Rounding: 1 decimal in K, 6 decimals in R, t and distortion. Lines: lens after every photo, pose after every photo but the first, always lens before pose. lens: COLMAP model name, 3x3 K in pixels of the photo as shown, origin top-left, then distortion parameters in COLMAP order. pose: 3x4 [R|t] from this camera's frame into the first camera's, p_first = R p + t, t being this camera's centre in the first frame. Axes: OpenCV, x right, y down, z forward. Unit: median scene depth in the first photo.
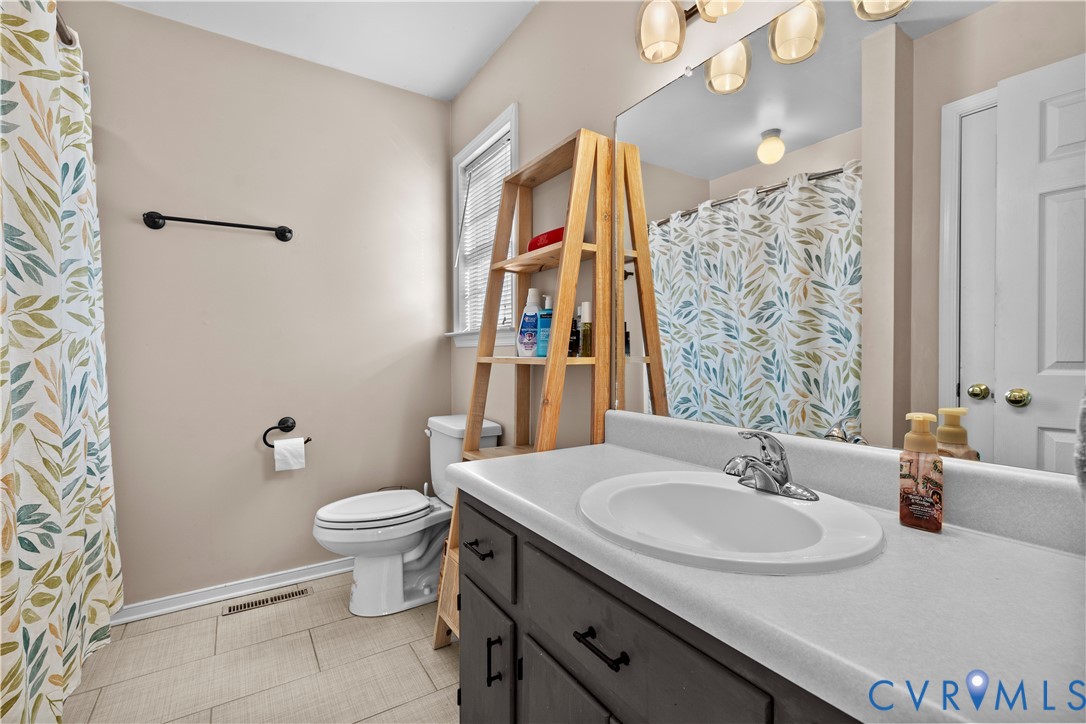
lens RADIAL K [[485.9, 0, 542.7], [0, 485.9, 355.3], [0, 0, 1]] dist [0.004365, 0.000630]
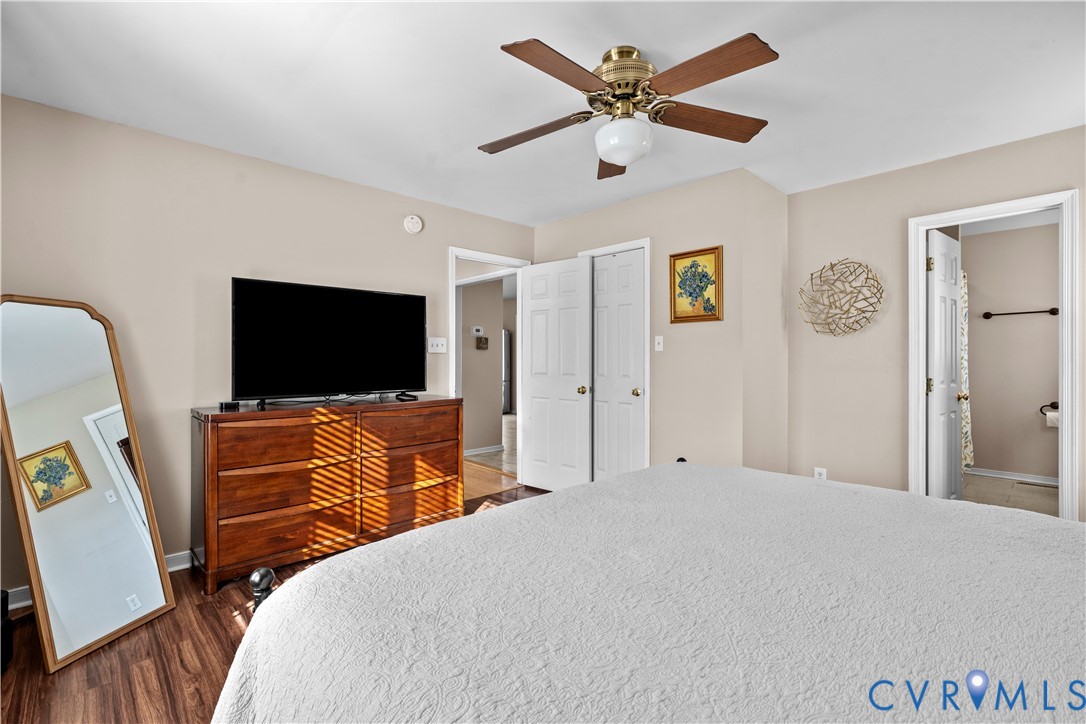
lens RADIAL K [[485.9, 0, 545.4], [0, 485.9, 358.3], [0, 0, 1]] dist [0.004365, 0.000630]
pose [[0.180237, 0.004059, -0.983615, 1.576969], [-0.014905, 0.999888, 0.001395, -0.039682], [0.983510, 0.014409, 0.180277, -2.107066]]
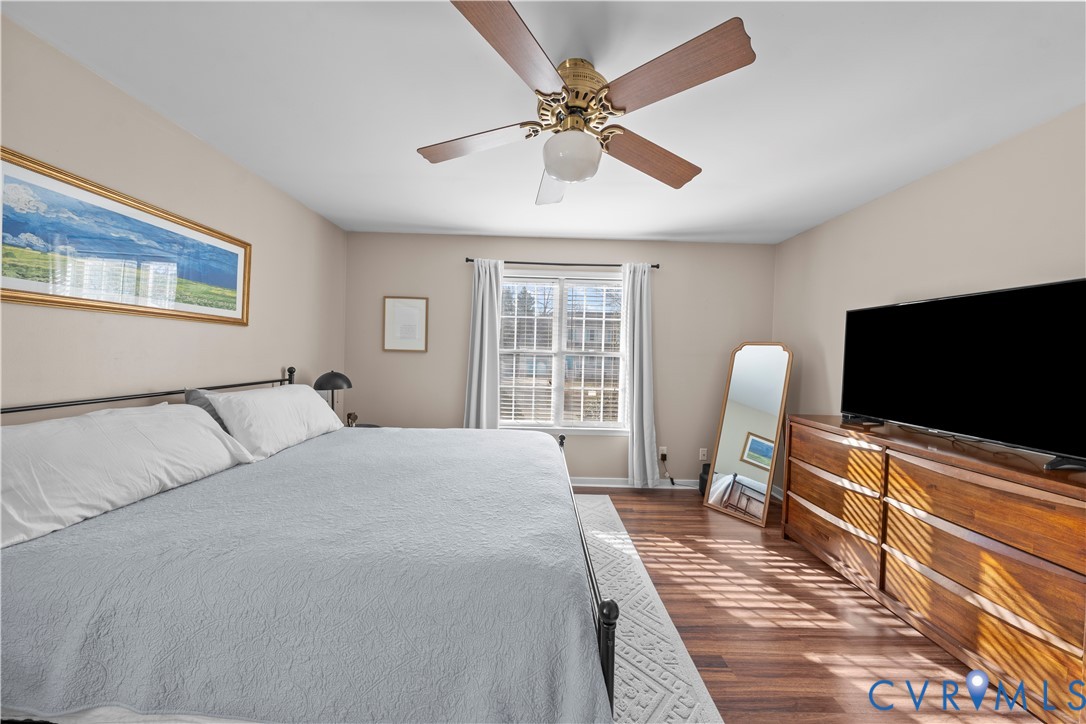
lens RADIAL K [[372.9, 0, 547.1], [0, 372.9, 362.0], [0, 0, 1]] dist [-0.000631, 0.000004]
pose [[-0.850082, -0.031339, 0.525717, -0.173595], [-0.016208, 0.999312, 0.033363, -0.124807], [-0.526400, 0.019841, -0.850005, -0.796134]]
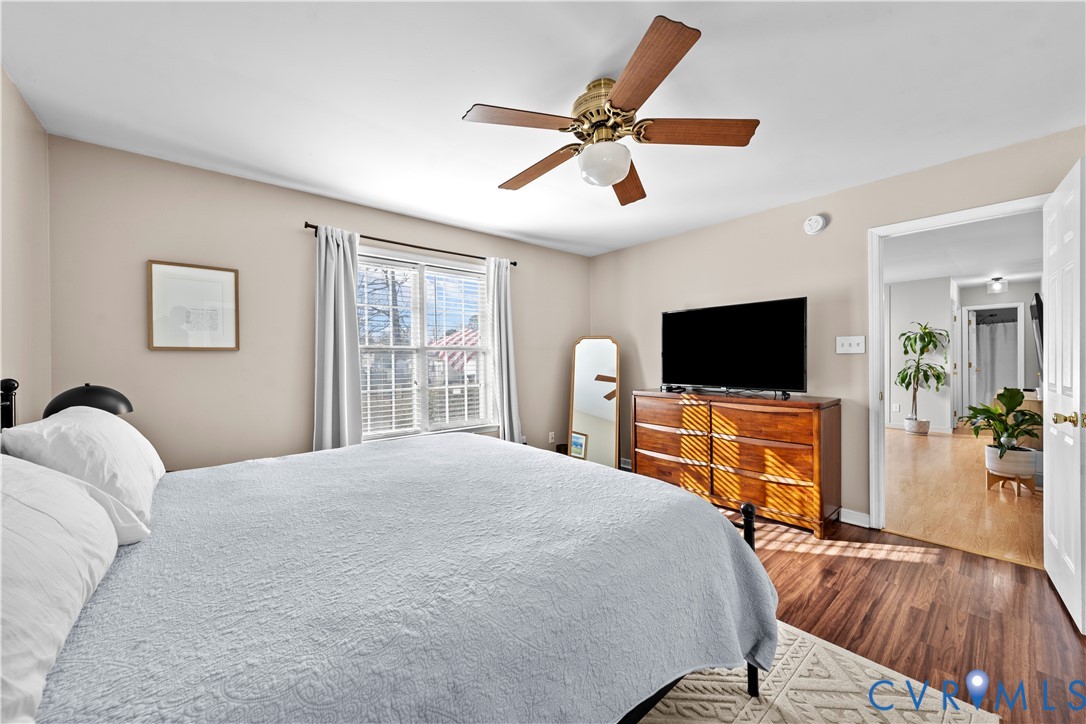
lens RADIAL K [[403.9, 0, 549.6], [0, 403.9, 362.9], [0, 0, 1]] dist [-0.003575, 0.000258]
pose [[-0.989322, 0.013740, -0.145095, 0.649755], [0.010571, 0.999689, 0.022585, -0.067101], [0.145361, 0.020810, -0.989160, -0.500385]]
